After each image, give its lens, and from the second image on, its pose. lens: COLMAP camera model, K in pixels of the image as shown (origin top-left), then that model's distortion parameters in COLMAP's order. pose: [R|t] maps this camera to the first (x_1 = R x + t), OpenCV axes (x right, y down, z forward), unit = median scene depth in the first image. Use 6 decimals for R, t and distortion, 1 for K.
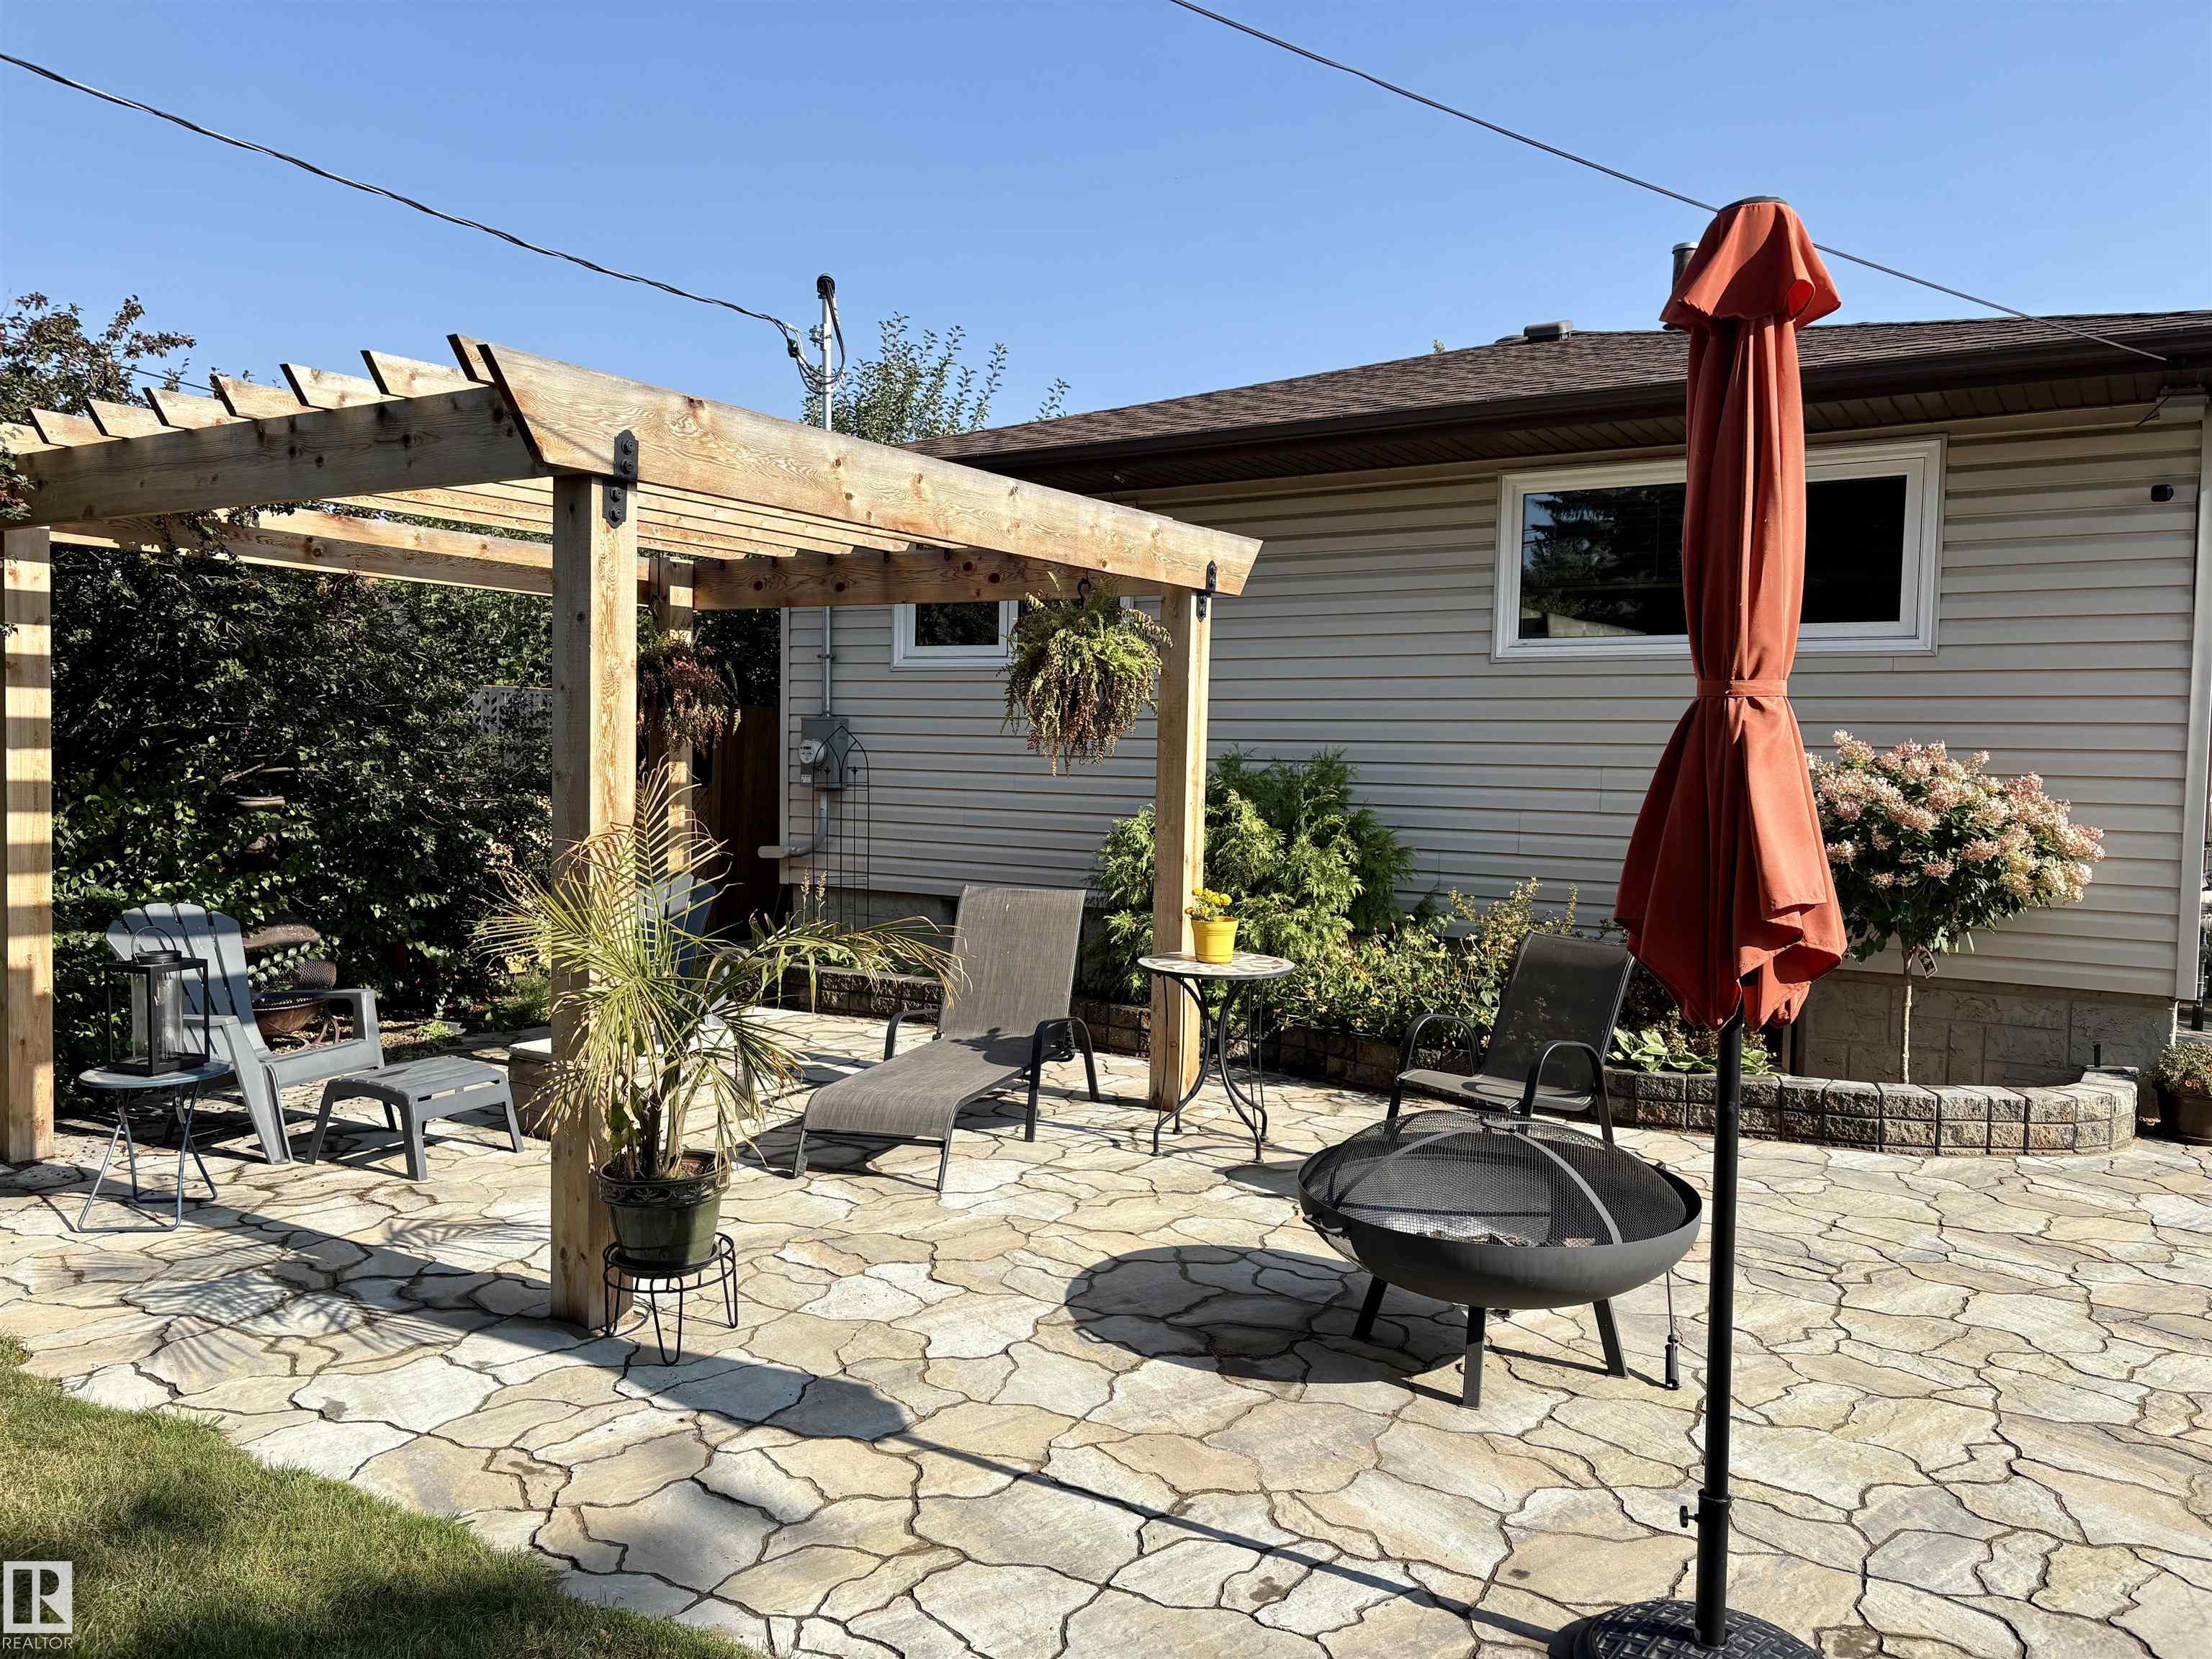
lens RADIAL K [[1671.6, 0, 1162.0], [0, 1671.6, 833.1], [0, 0, 1]] dist [0.006152, 0.000831]
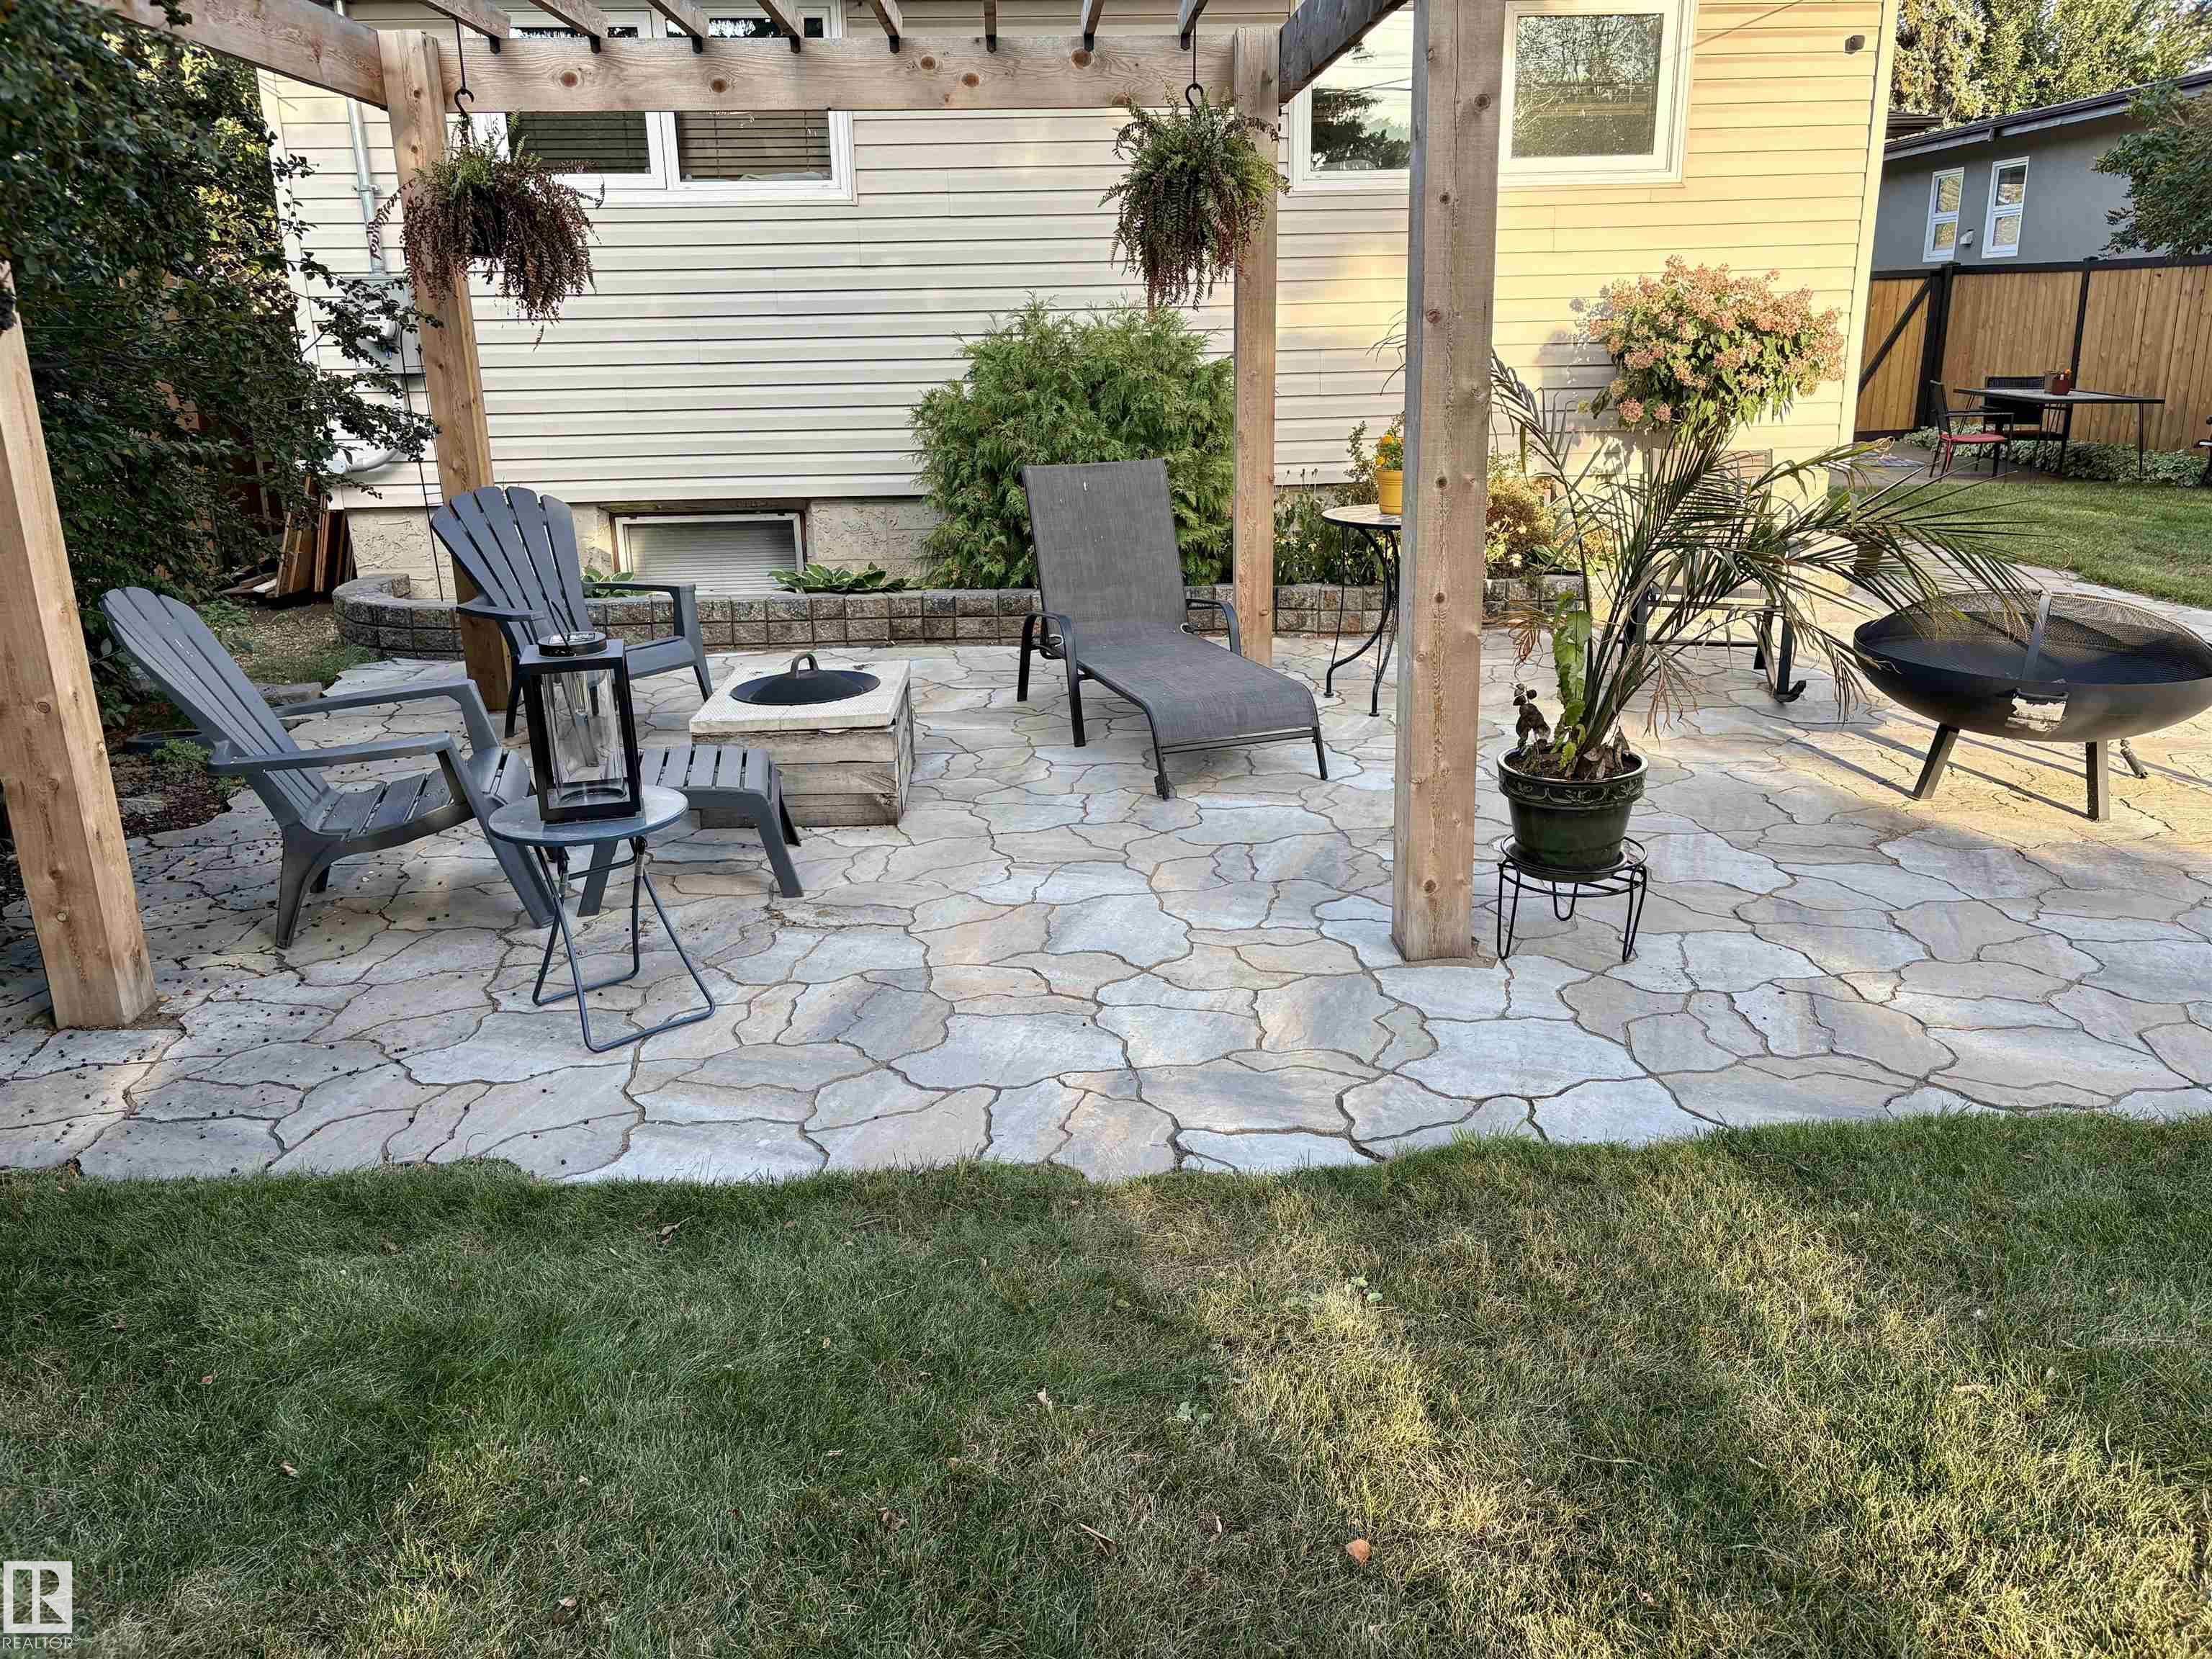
lens RADIAL K [[1671.6, 0, 1162.0], [0, 1671.6, 833.1], [0, 0, 1]] dist [0.006152, 0.000831]
pose [[0.805489, -0.208175, 0.554843, -0.561613], [0.063775, 0.961282, 0.268085, -0.010799], [-0.589169, -0.180555, 0.787579, 0.237131]]
